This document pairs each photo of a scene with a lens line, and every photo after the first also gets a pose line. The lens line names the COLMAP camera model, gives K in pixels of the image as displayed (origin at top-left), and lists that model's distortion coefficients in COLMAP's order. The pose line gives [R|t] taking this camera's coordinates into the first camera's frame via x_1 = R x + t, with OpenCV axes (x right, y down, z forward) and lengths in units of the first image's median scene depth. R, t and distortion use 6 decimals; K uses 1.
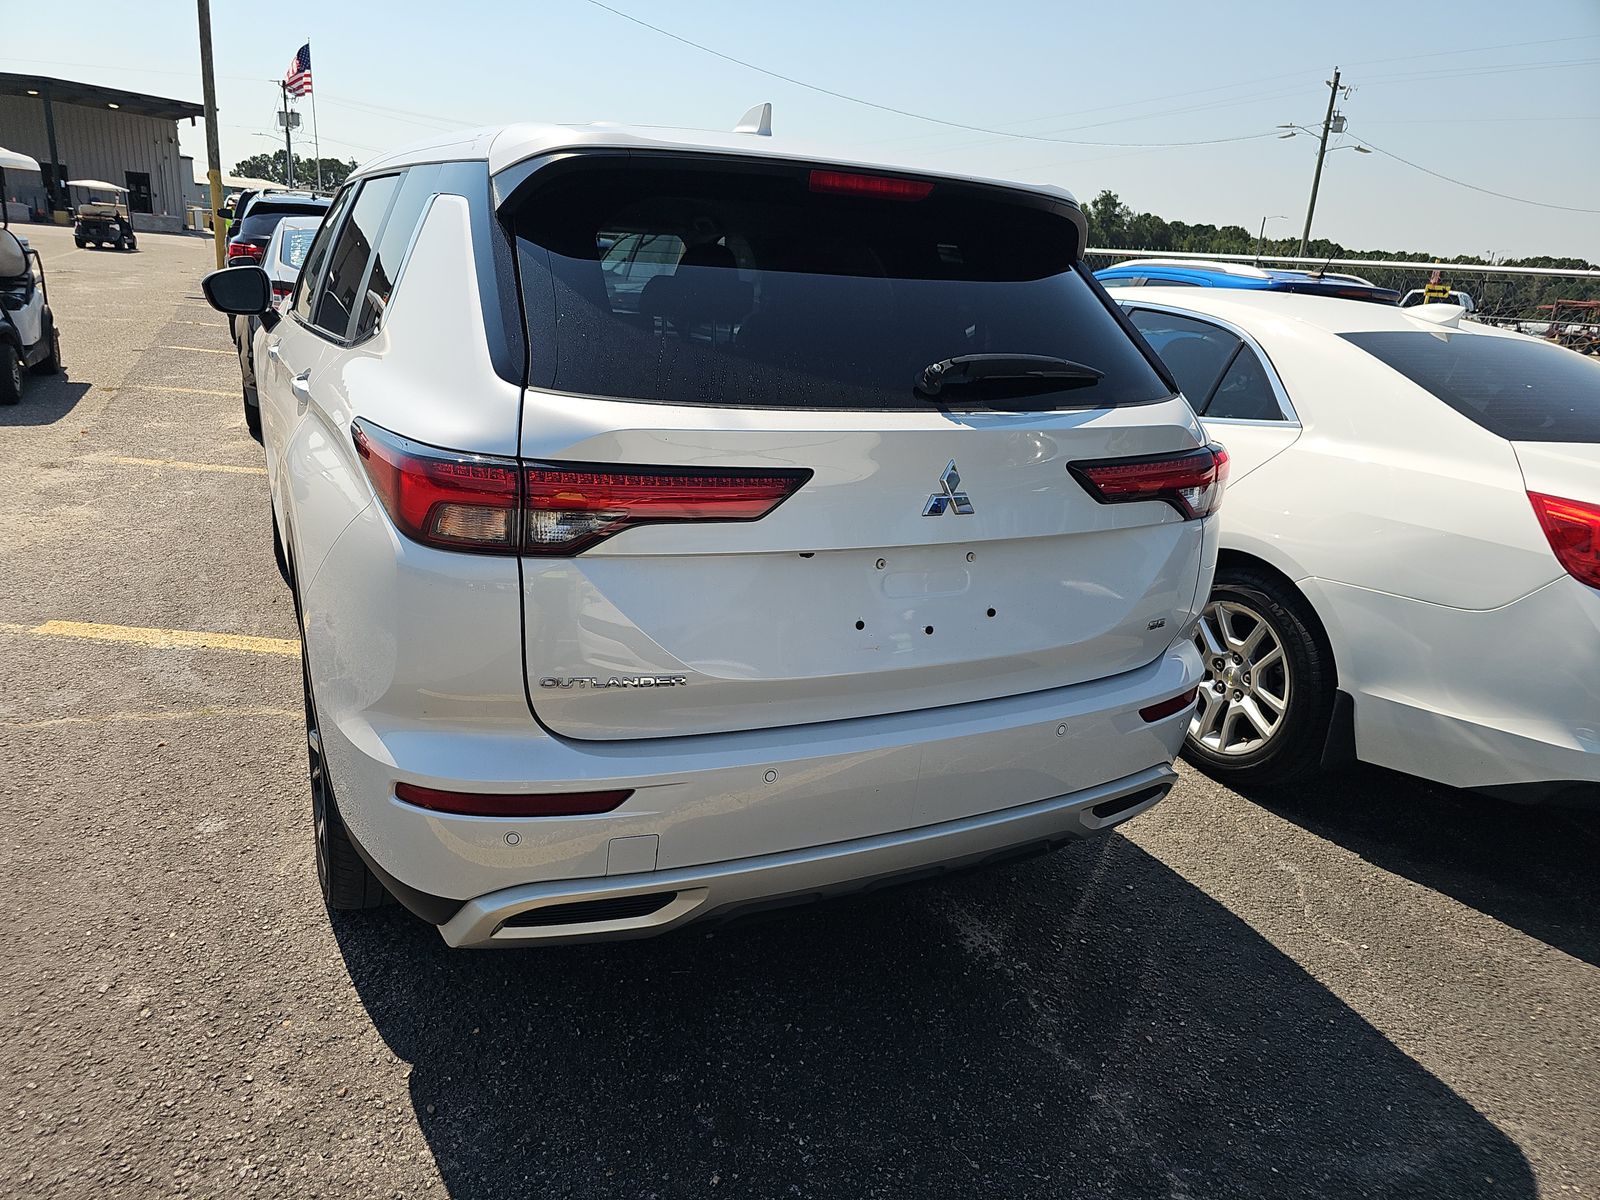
lens RADIAL K [[1075.5, 0, 793.2], [0, 1075.5, 609.2], [0, 0, 1]] dist [0.029995, -0.027975]
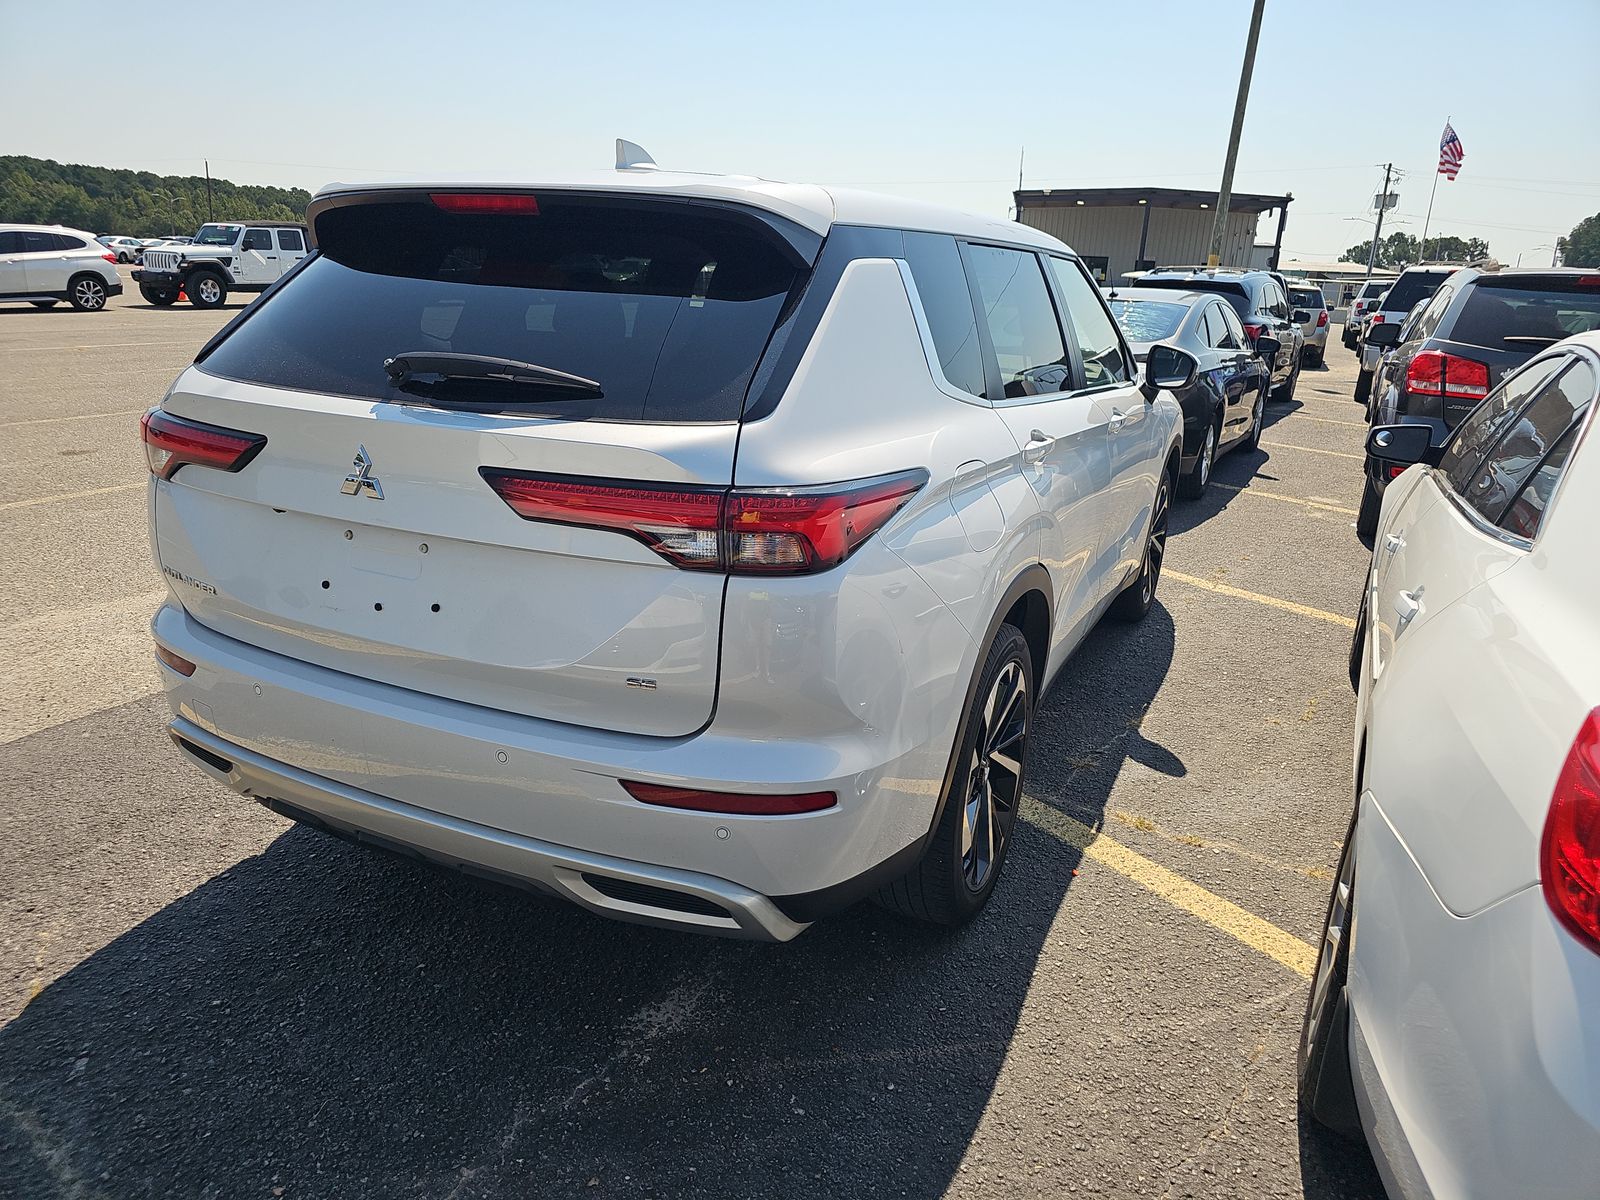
lens RADIAL K [[1075.5, 0, 797.3], [0, 1075.5, 599.6], [0, 0, 1]] dist [0.029995, -0.027975]
pose [[0.612412, 0.180700, -0.769609, 0.856223], [-0.240462, 0.969976, 0.036398, -0.089986], [0.753080, 0.162771, 0.637477, 0.449103]]
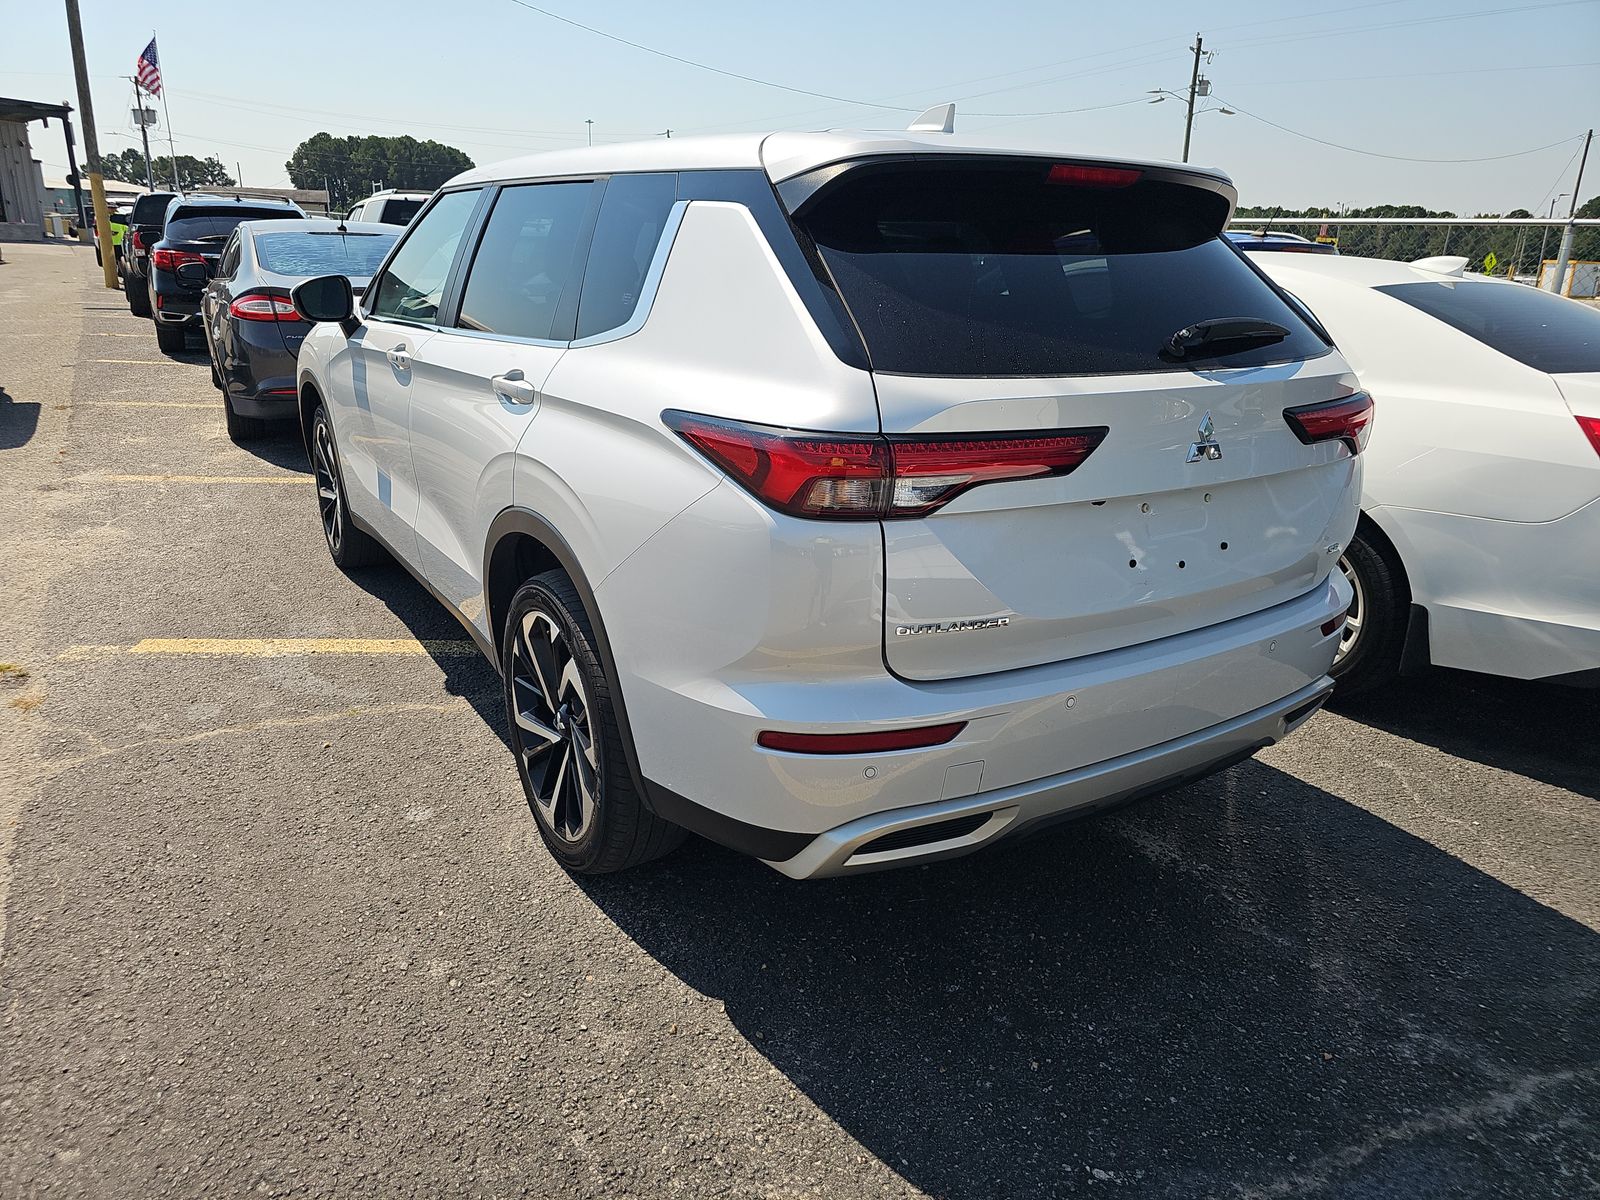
lens RADIAL K [[1075.5, 0, 803.5], [0, 1075.5, 588.2], [0, 0, 1]] dist [0.029995, -0.027975]
pose [[0.992661, -0.075207, 0.094697, -0.271173], [0.075090, 0.997165, 0.004811, 0.006709], [-0.094791, 0.002335, 0.995494, -0.069993]]
